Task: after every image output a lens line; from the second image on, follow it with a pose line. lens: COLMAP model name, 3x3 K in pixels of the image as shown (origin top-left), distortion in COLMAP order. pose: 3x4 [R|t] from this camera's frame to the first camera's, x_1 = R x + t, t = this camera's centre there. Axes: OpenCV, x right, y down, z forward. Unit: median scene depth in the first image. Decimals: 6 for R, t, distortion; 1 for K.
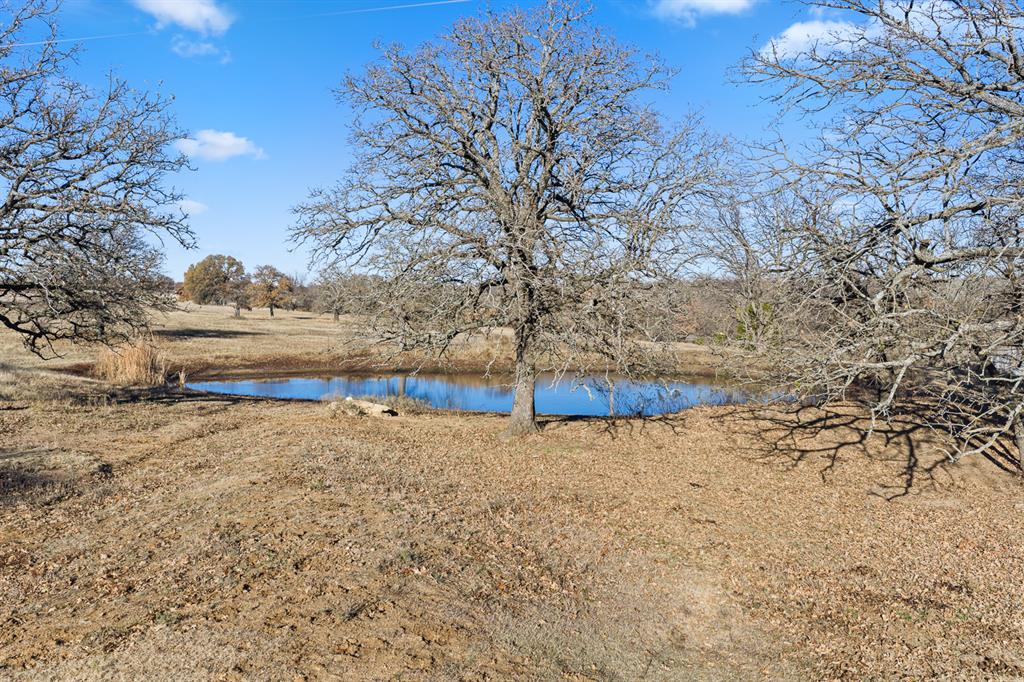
lens RADIAL K [[854.5, 0, 512.7], [0, 854.5, 343.1], [0, 0, 1]] dist [0.012403, -0.019638]
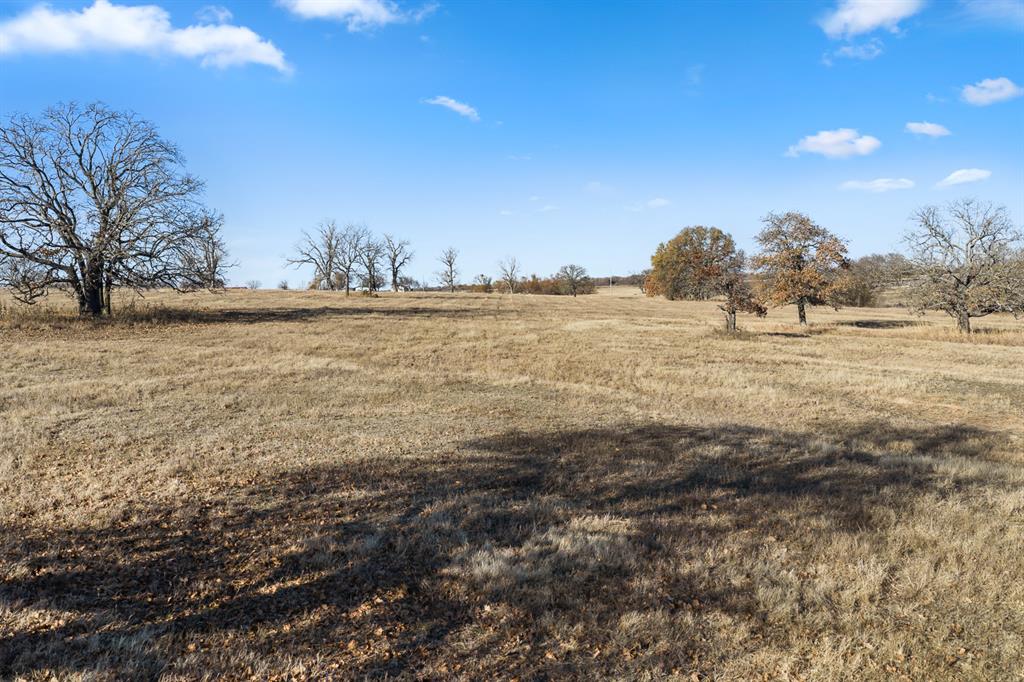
lens RADIAL K [[854.5, 0, 512.1], [0, 854.5, 341.3], [0, 0, 1]] dist [0.012403, -0.019638]
pose [[0.850347, -0.007969, -0.526162, -0.172437], [0.012411, 0.999911, 0.004915, -0.025874], [0.526076, -0.010710, 0.850370, 0.527562]]
